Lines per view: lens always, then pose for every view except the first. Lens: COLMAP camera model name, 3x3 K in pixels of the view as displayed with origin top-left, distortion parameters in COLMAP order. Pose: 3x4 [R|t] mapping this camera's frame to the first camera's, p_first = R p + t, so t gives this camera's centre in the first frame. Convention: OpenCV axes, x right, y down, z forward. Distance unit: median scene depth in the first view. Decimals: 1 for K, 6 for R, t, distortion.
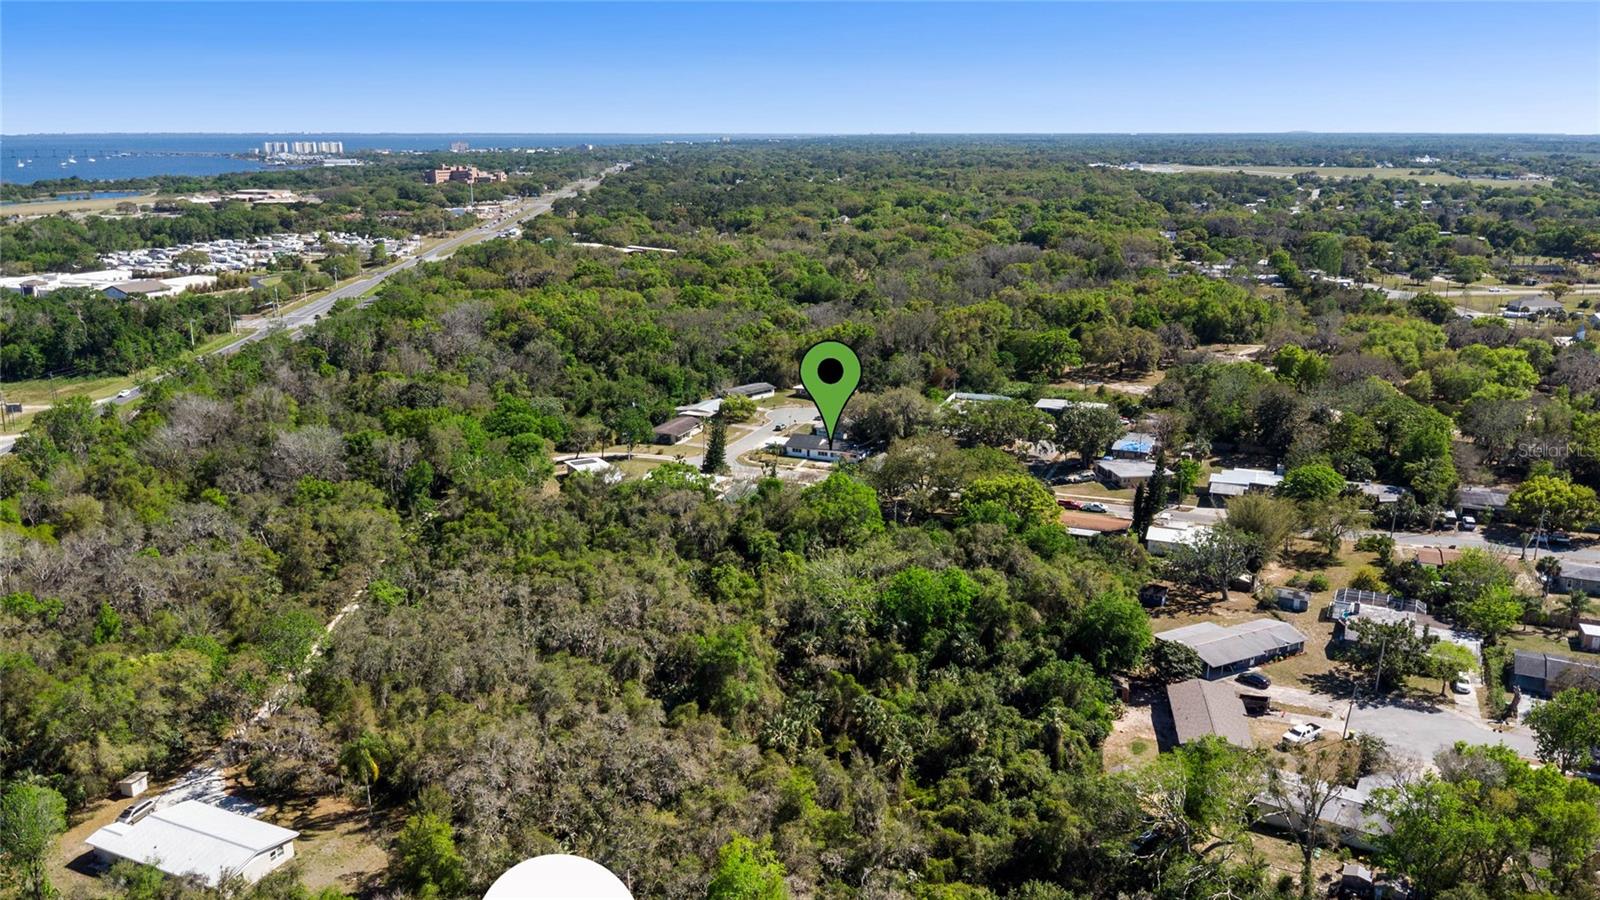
lens RADIAL K [[1123.0, 0, 799.7], [0, 1123.0, 449.0], [0, 0, 1]] dist [-0.001268, 0.000106]
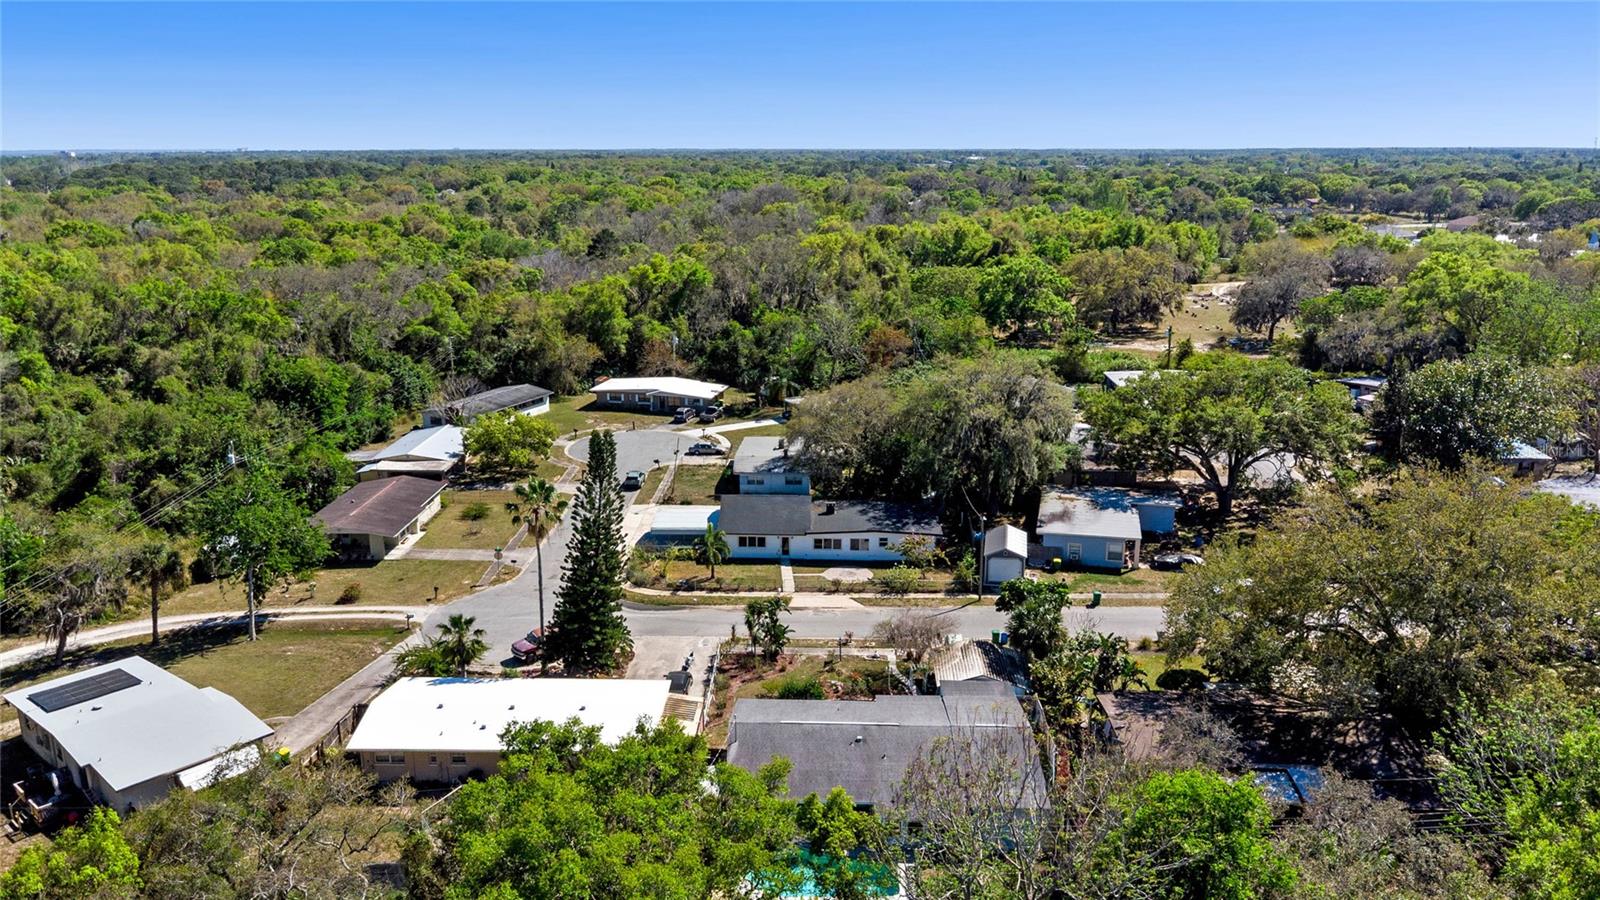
lens RADIAL K [[1123.0, 0, 801.1], [0, 1123.0, 454.2], [0, 0, 1]] dist [-0.001268, 0.000106]
pose [[0.927114, -0.091982, 0.363317, -0.104900], [0.094803, 0.995445, 0.010101, -0.026102], [-0.362591, 0.025079, 0.931611, 0.569948]]
